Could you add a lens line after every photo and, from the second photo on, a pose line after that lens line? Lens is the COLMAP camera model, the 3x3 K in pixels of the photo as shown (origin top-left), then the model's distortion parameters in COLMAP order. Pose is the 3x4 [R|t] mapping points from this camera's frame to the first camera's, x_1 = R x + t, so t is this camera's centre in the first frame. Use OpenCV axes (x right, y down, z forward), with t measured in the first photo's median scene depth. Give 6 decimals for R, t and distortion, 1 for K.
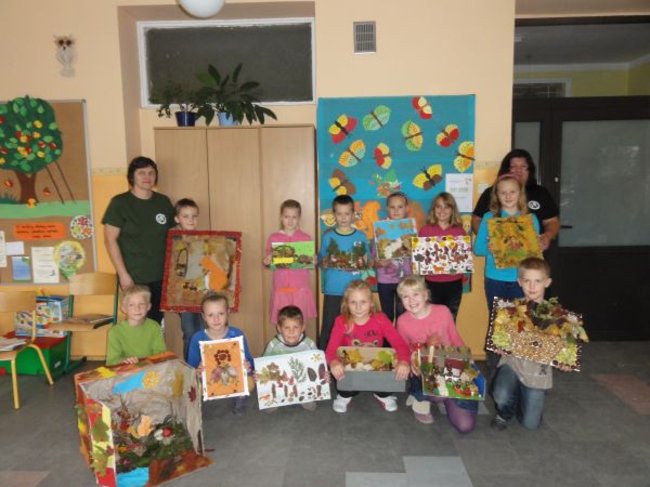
lens RADIAL K [[462.3, 0, 326.3], [0, 462.3, 244.8], [0, 0, 1]] dist [0.000784, 0.000088]
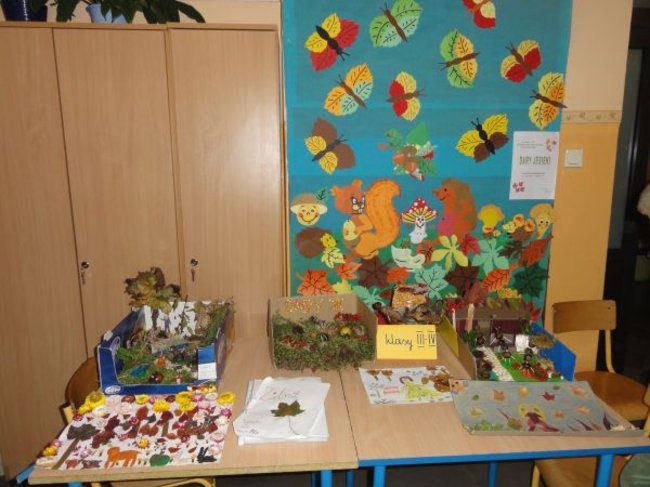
lens RADIAL K [[462.6, 0, 324.3], [0, 462.6, 240.6], [0, 0, 1]] dist [-0.003551, -0.001083]
pose [[0.994612, -0.011678, 0.103010, -0.029652], [0.002459, 0.996013, 0.089171, -0.072275], [-0.103641, -0.088437, 0.990675, 0.457880]]
